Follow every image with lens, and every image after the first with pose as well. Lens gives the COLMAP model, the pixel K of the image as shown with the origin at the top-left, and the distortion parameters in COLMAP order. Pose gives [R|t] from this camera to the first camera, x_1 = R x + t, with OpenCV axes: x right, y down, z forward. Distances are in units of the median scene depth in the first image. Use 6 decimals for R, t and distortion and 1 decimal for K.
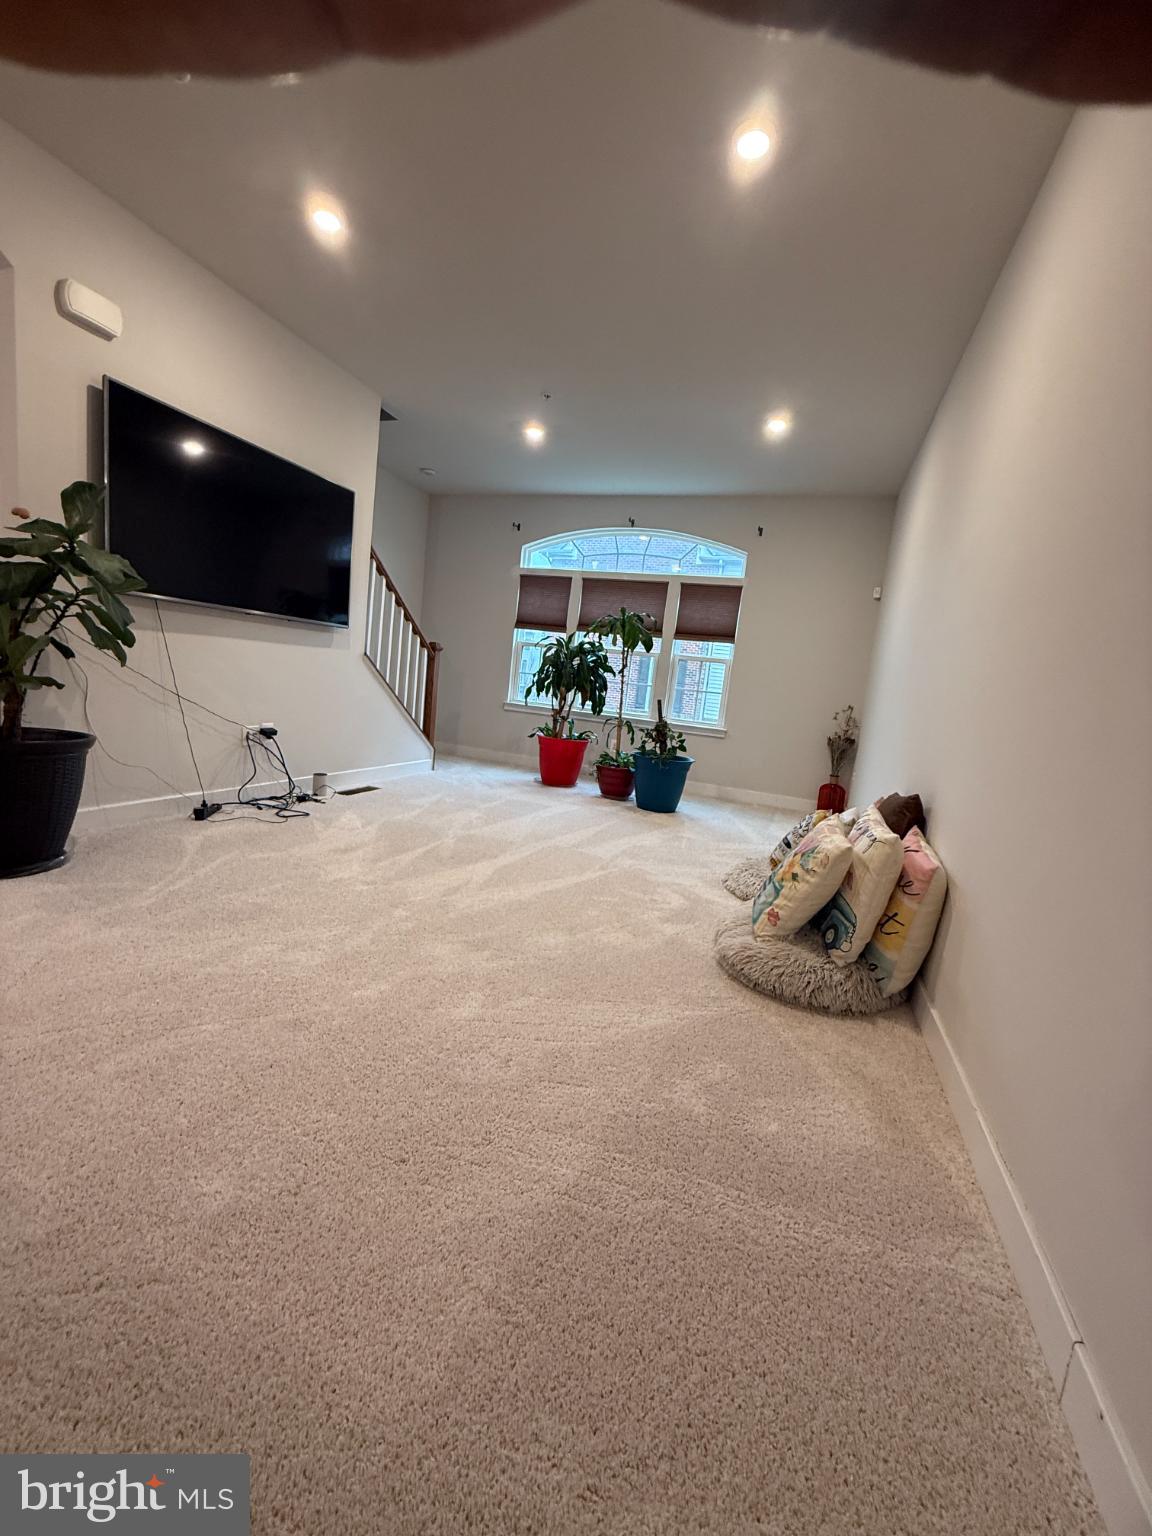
lens RADIAL K [[610.6, 0, 576.0], [0, 610.6, 768.0], [0, 0, 1]] dist [0.000597, 0.000192]
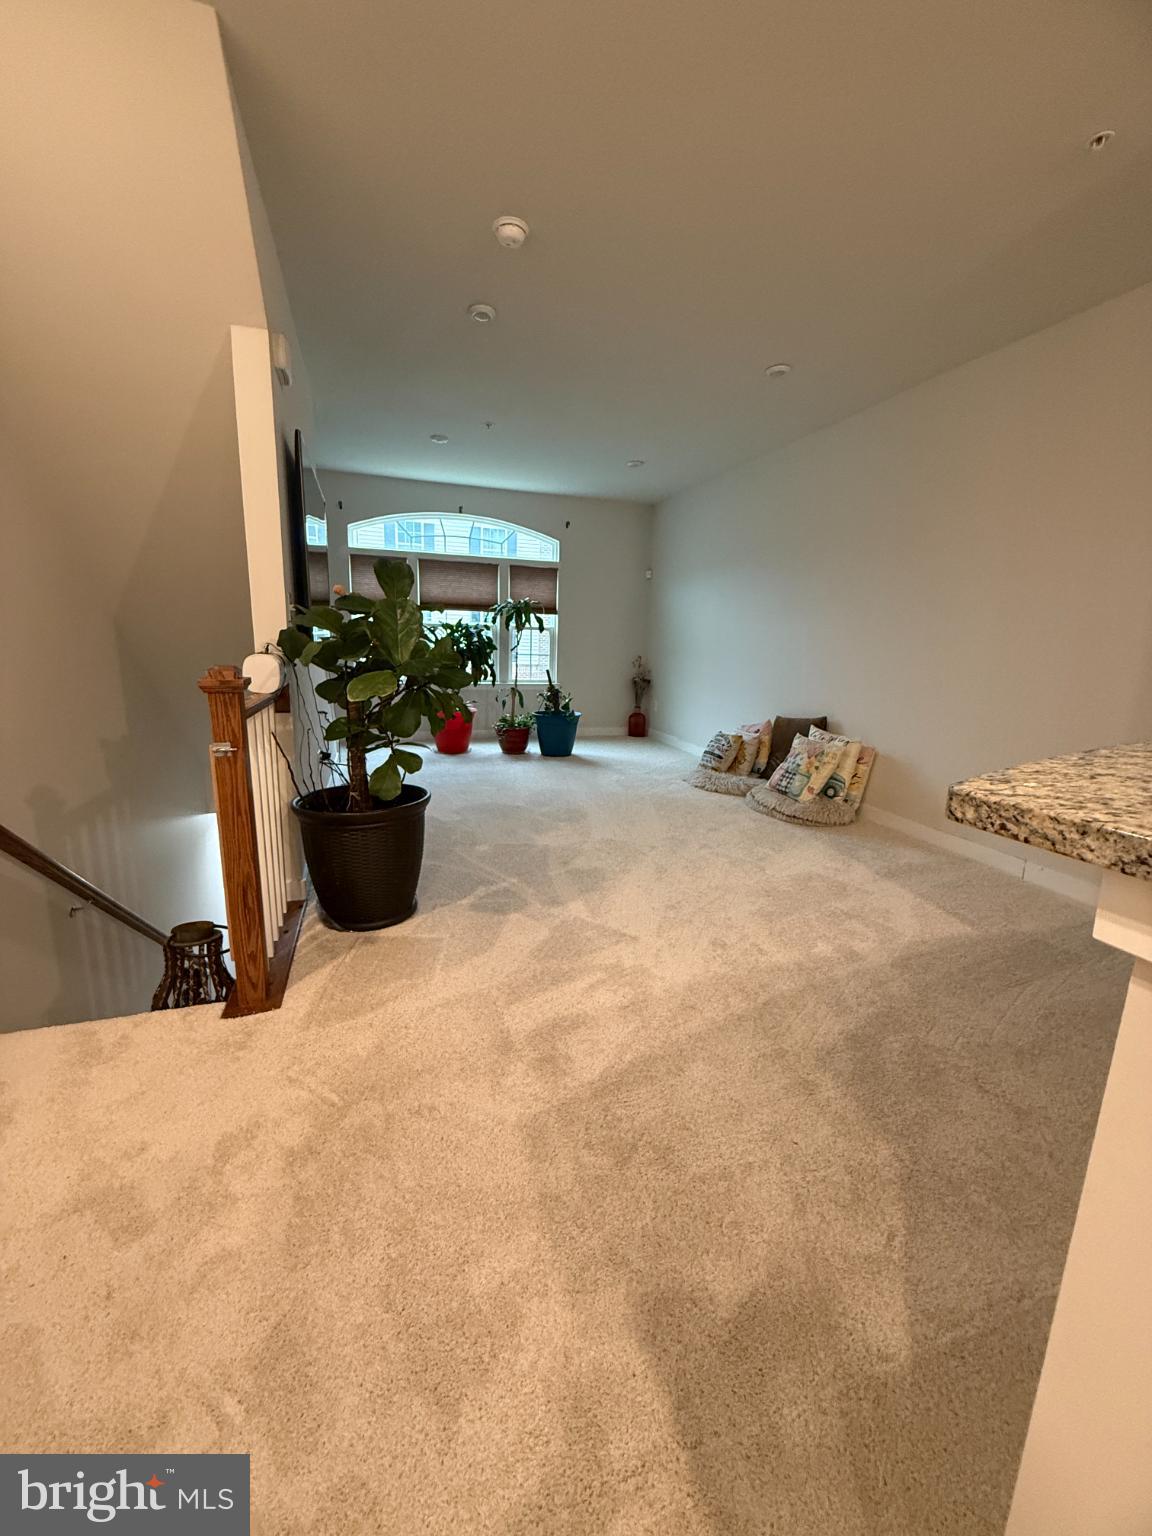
lens RADIAL K [[610.7, 0, 577.3], [0, 610.7, 767.0], [0, 0, 1]] dist [-0.000594, 0.000051]
pose [[0.782058, -0.210562, 0.586557, -1.527299], [0.142642, 0.976687, 0.160426, -0.275046], [-0.606662, -0.041795, 0.793860, -0.119353]]
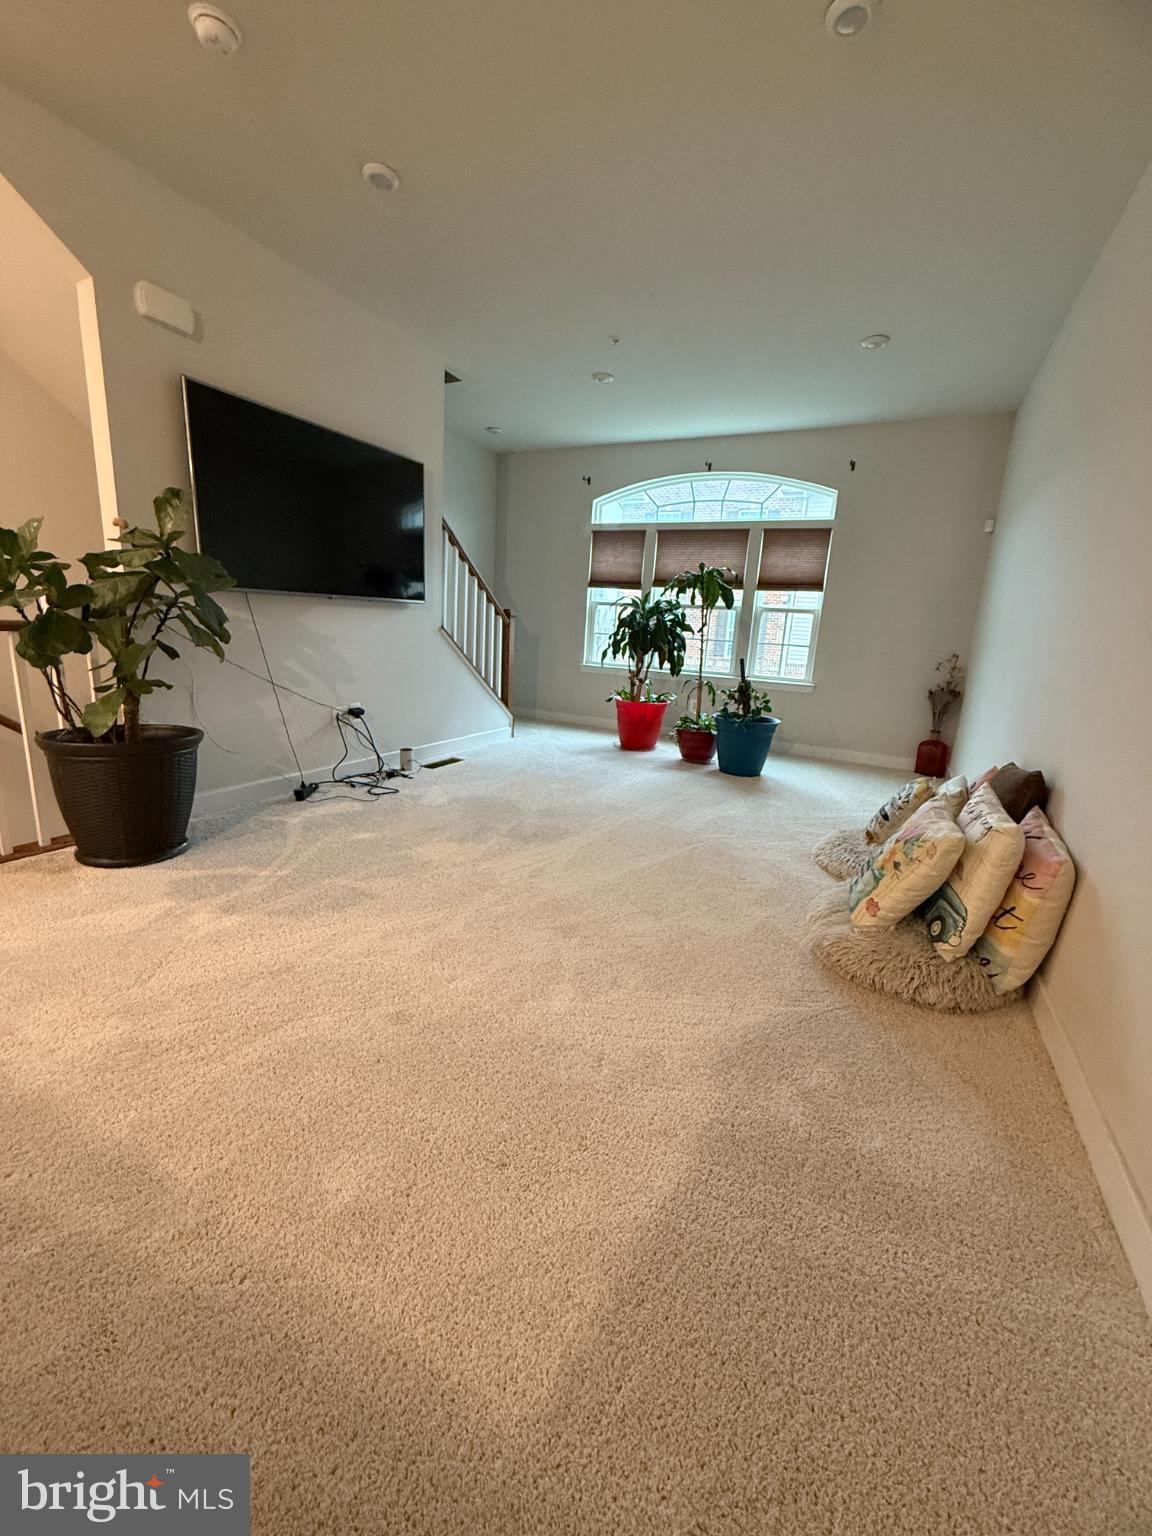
lens RADIAL K [[610.7, 0, 577.3], [0, 610.7, 767.0], [0, 0, 1]] dist [-0.000594, 0.000051]
pose [[0.991895, -0.023814, -0.124811, -0.008697], [0.033828, 0.996321, 0.078739, -0.067651], [0.122476, -0.082323, 0.989051, 0.025782]]
